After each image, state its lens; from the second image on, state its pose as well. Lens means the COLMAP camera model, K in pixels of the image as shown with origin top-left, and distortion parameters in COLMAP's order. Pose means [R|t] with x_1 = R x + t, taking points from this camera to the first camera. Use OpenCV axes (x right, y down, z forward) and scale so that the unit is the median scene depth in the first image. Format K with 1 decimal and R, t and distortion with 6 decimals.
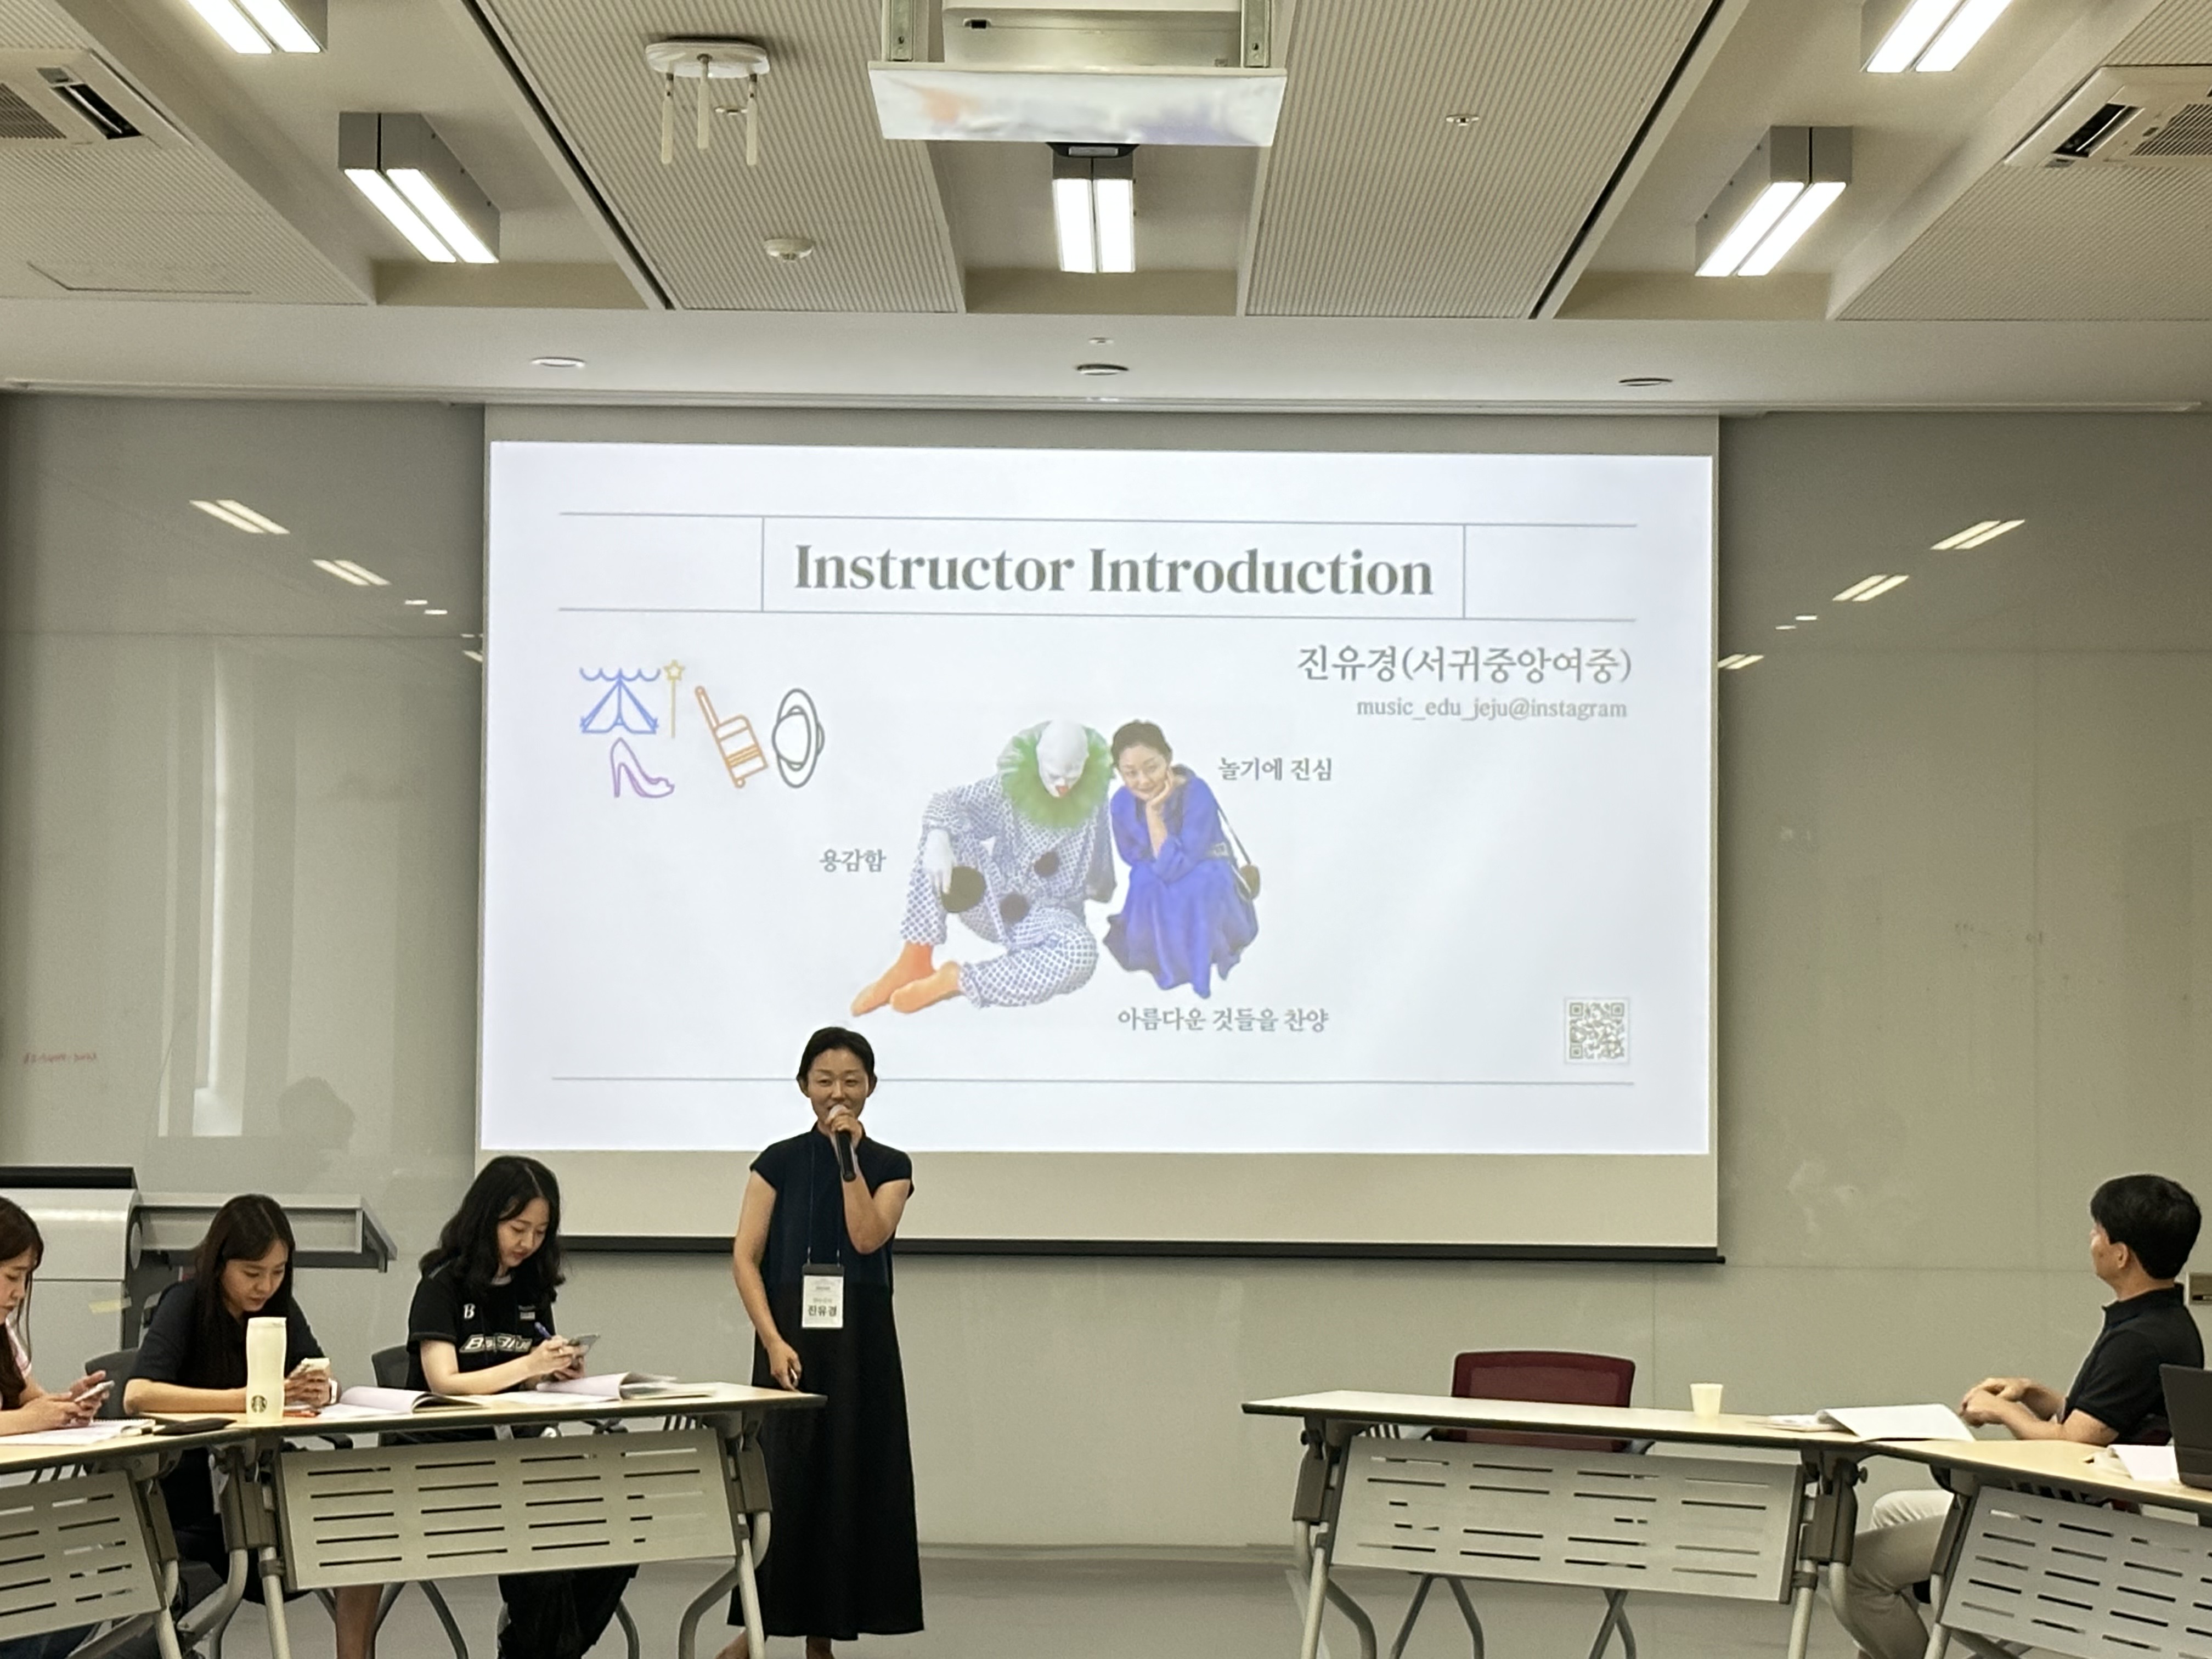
lens RADIAL K [[4770.0, 0, 1106.0], [0, 4770.0, 829.5], [0, 0, 1]] dist [0.173600, -0.272739]
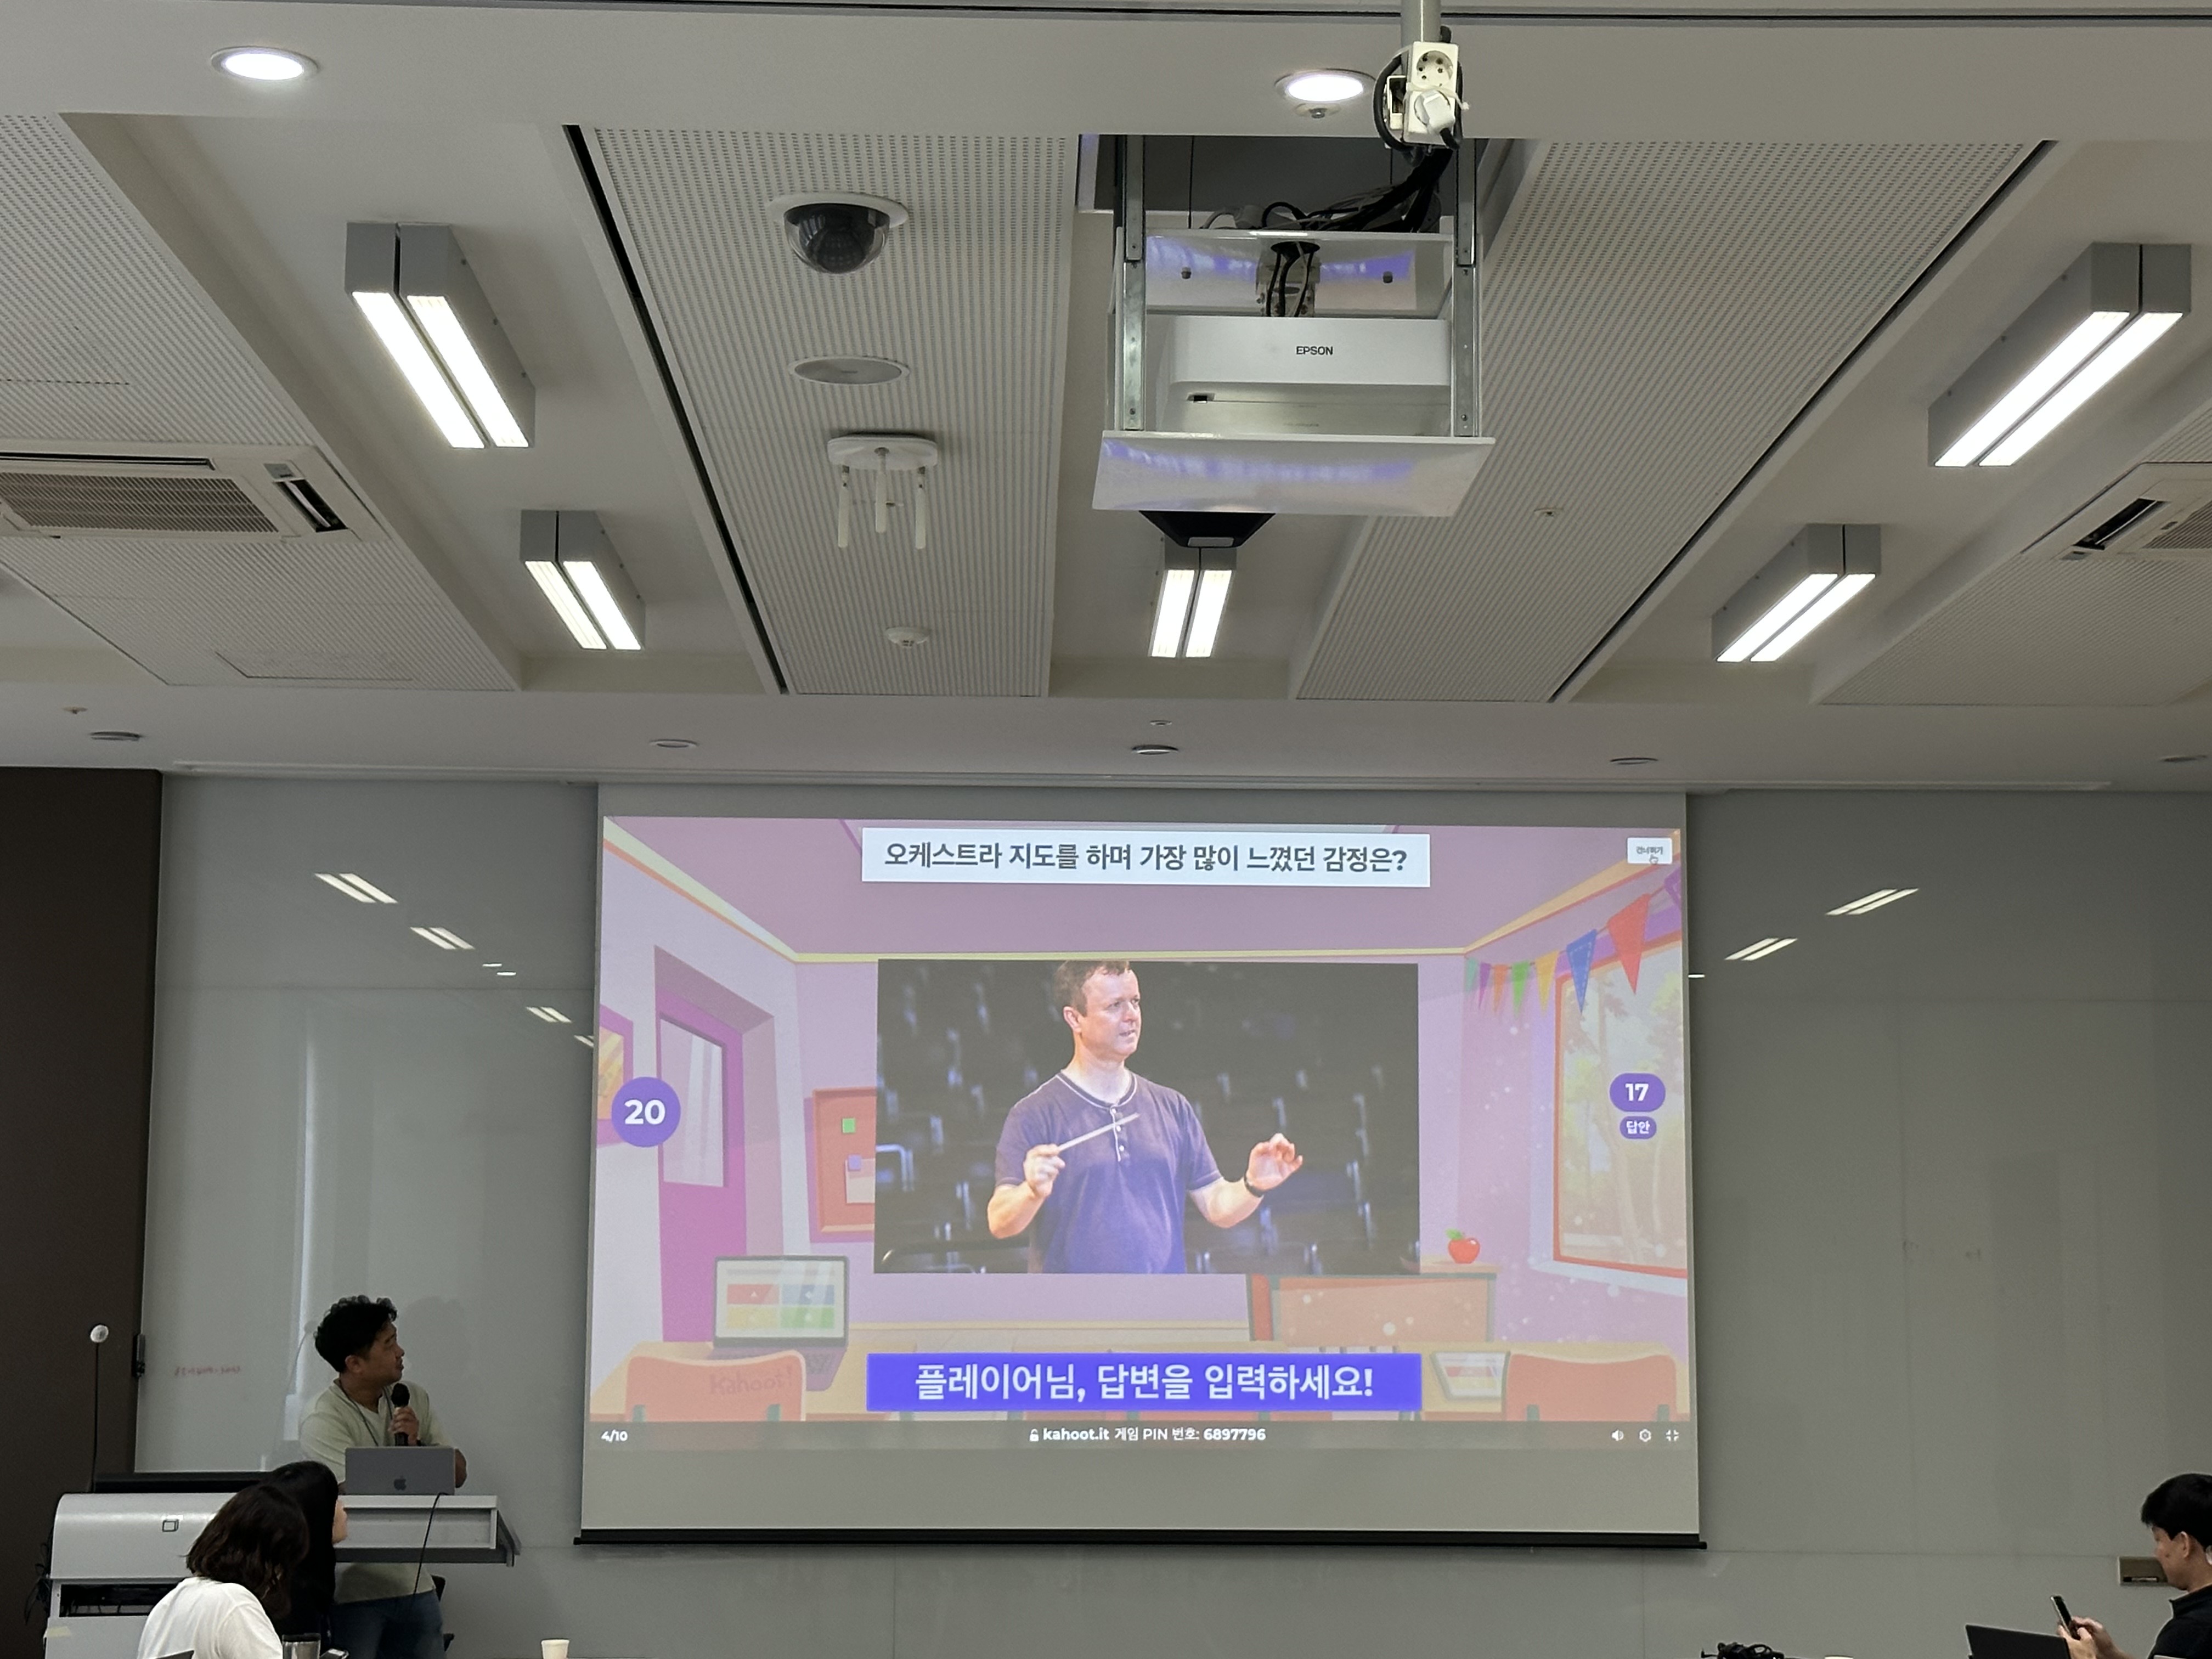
lens RADIAL K [[3964.5, 0, 1118.6], [0, 3964.5, 832.9], [0, 0, 1]] dist [0.148707, 0.012688]
pose [[0.999518, -0.000696, 0.031021, -0.046046], [0.003261, 0.996569, -0.082696, 0.001177], [-0.030857, 0.082757, 0.996092, 0.080109]]
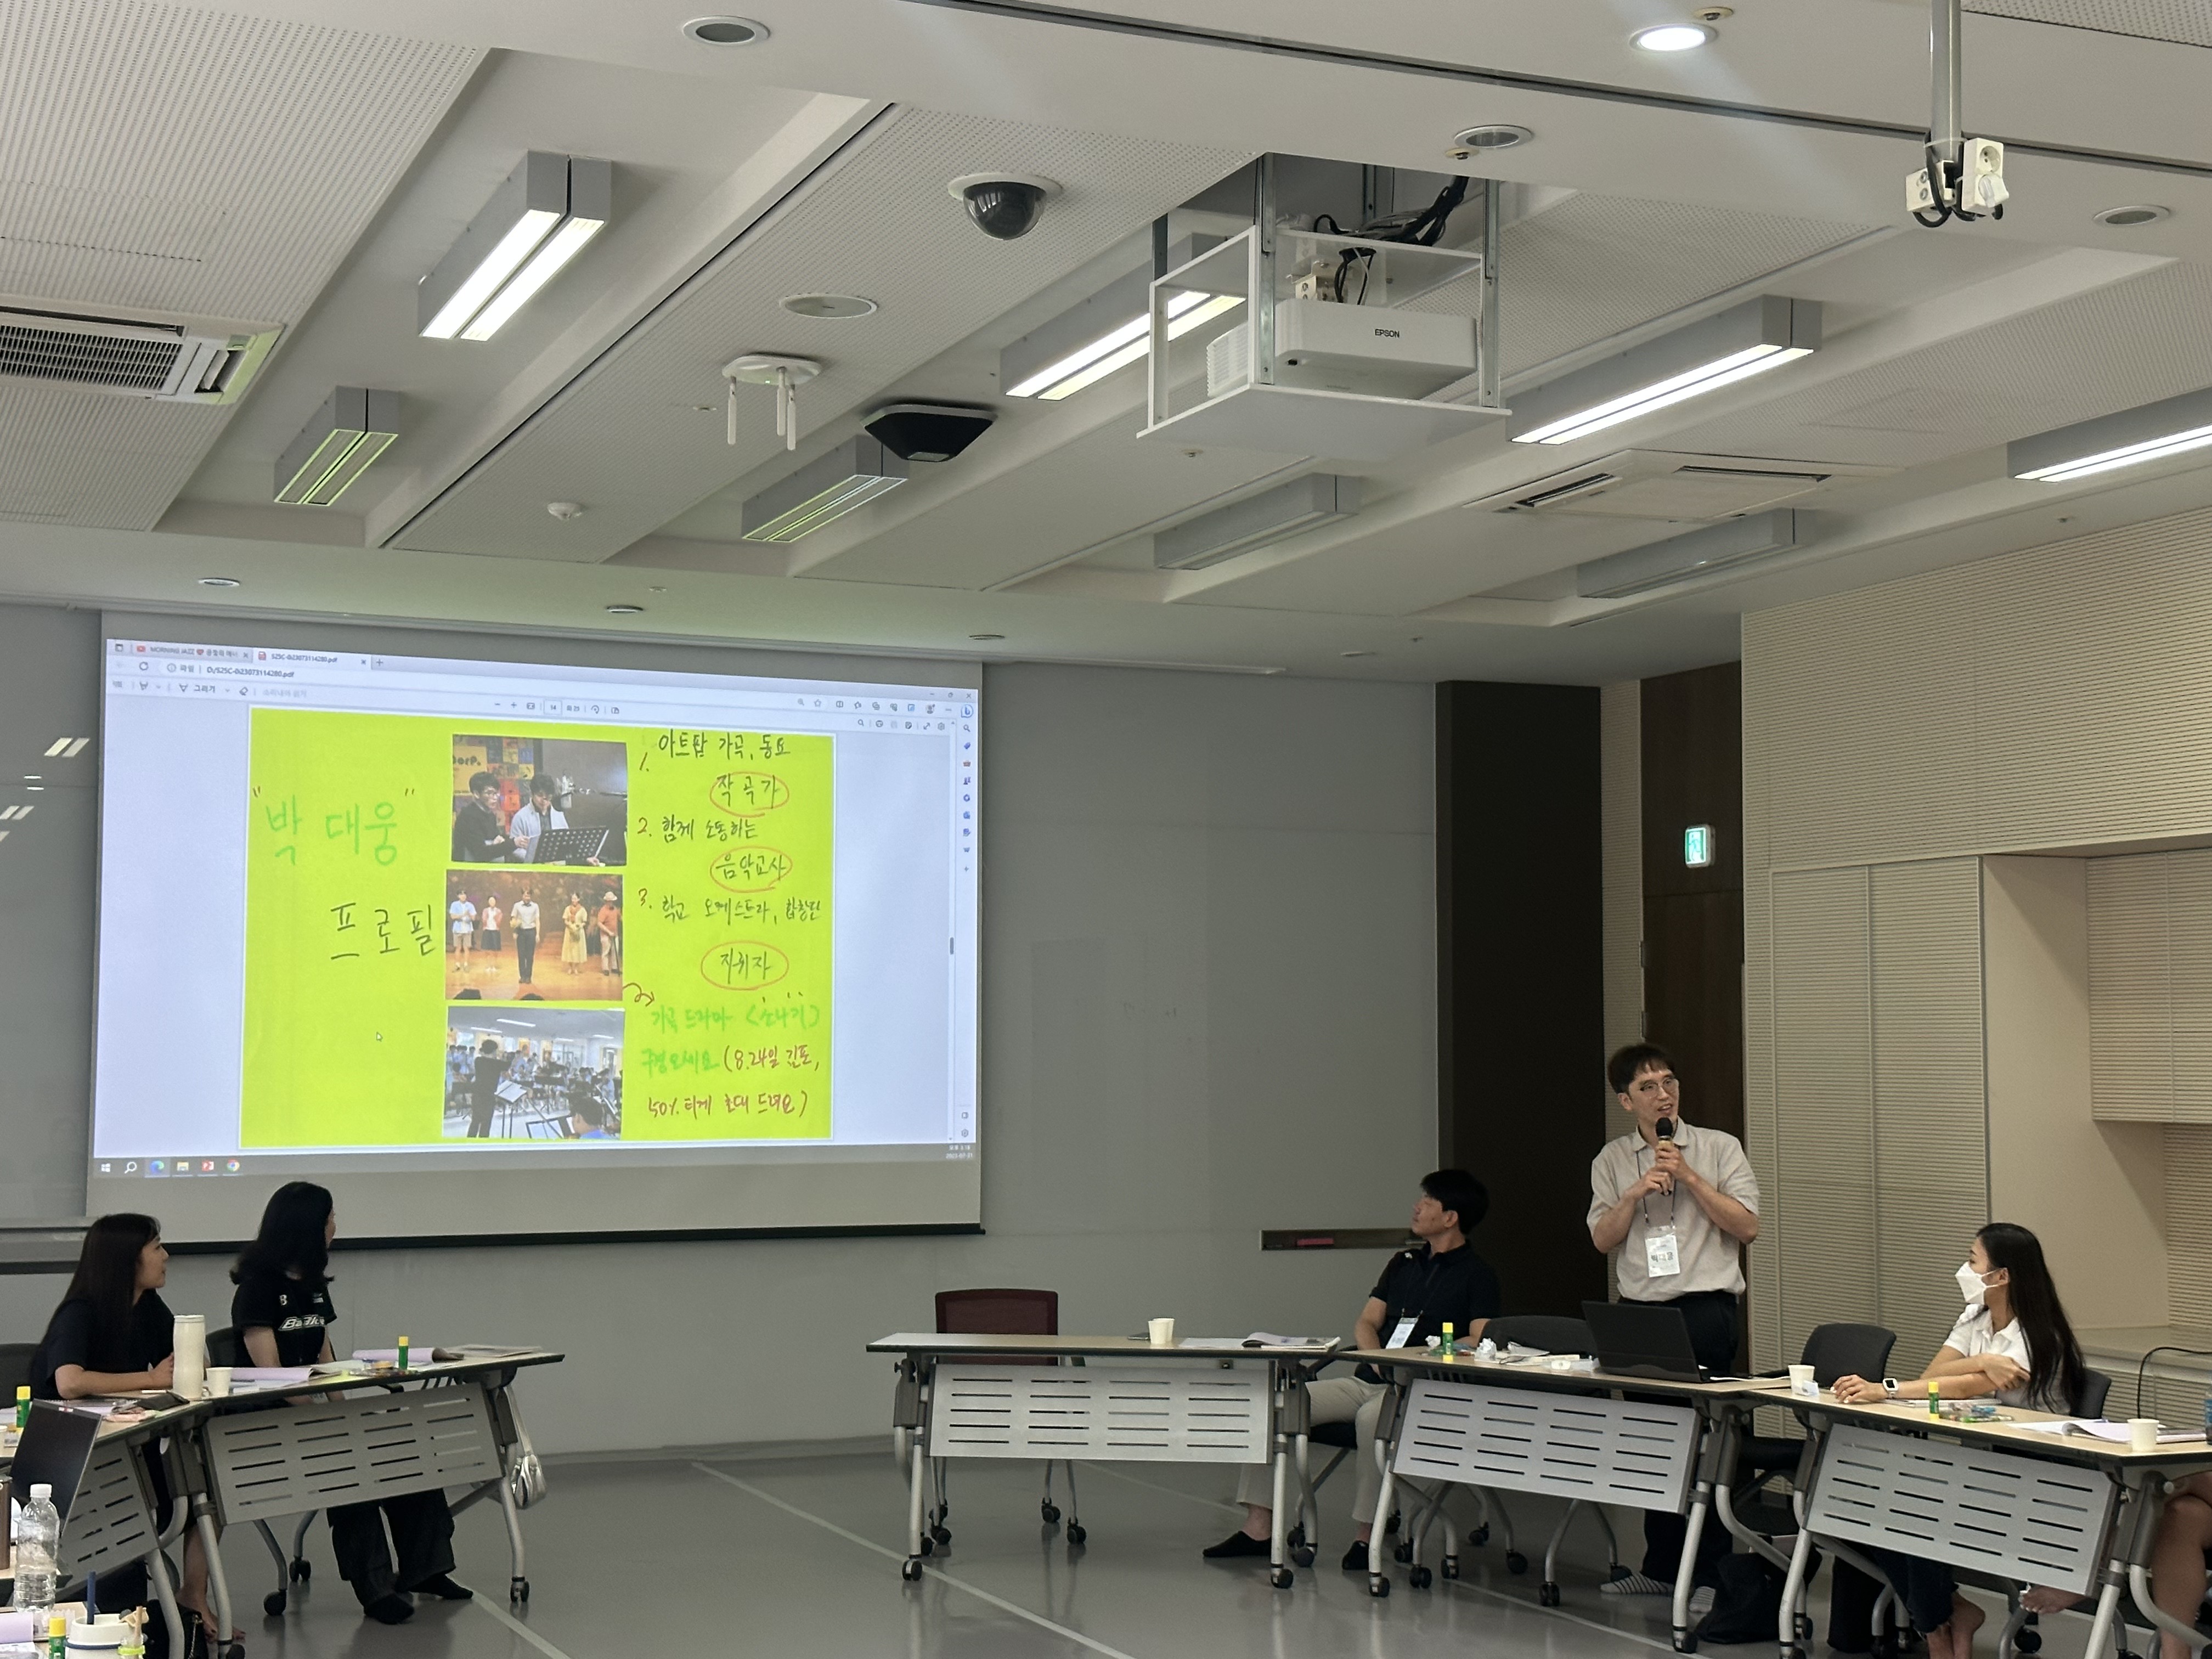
lens RADIAL K [[3135.1, 0, 1093.0], [0, 3135.1, 830.1], [0, 0, 1]] dist [0.162554, -0.048047]
pose [[0.922003, 0.022803, 0.386510, -0.275118], [-0.009264, 0.999278, -0.036856, 0.001955], [-0.387071, 0.030401, 0.921549, 0.113787]]
